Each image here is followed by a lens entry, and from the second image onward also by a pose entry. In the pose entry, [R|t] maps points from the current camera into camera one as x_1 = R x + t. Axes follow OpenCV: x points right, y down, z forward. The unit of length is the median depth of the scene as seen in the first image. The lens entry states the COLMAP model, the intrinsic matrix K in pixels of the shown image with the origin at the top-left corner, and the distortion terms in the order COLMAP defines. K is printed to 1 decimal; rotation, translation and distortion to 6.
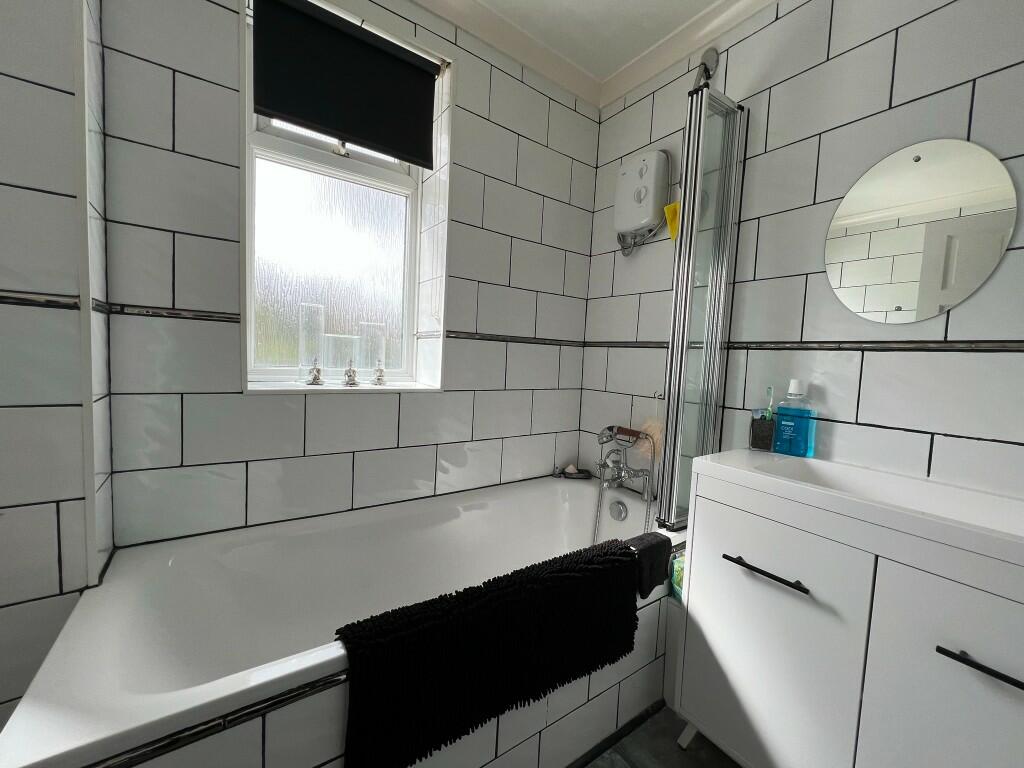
lens RADIAL K [[409.0, 0, 517.0], [0, 409.0, 382.2], [0, 0, 1]] dist [-0.000763, -0.000409]
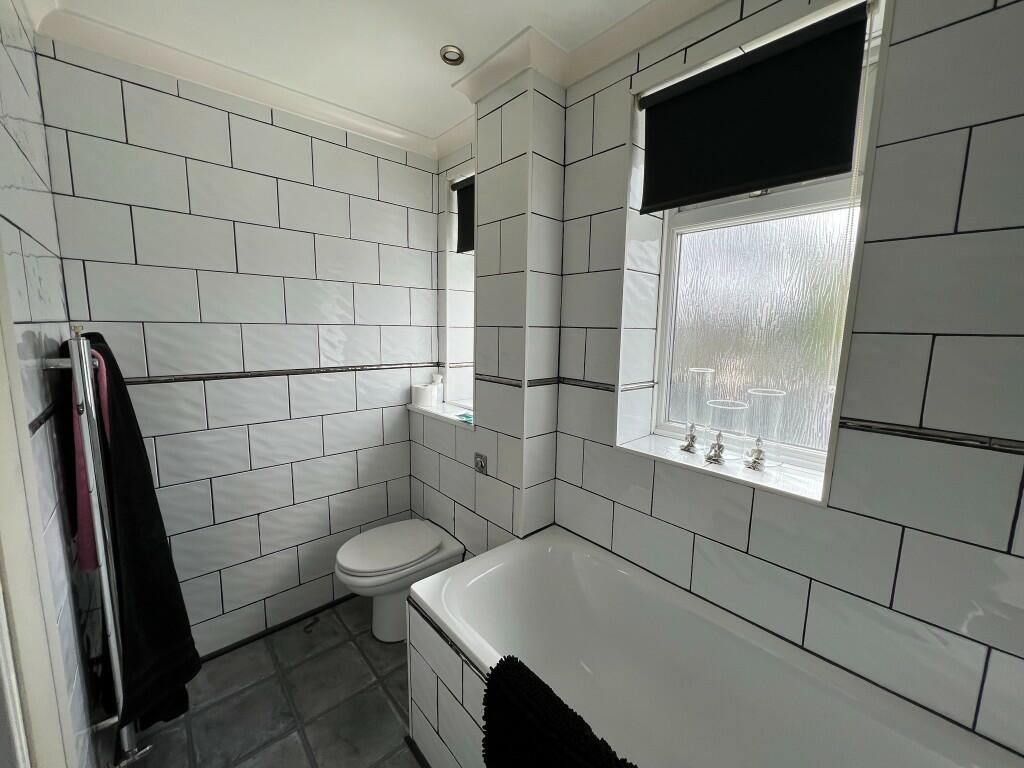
lens RADIAL K [[409.0, 0, 516.7], [0, 409.0, 384.1], [0, 0, 1]] dist [-0.000763, -0.000409]
pose [[0.106356, 0.087616, -0.990460, 0.539226], [-0.086509, 0.993148, 0.078564, -0.243362], [0.990558, 0.077328, 0.113207, 0.561829]]
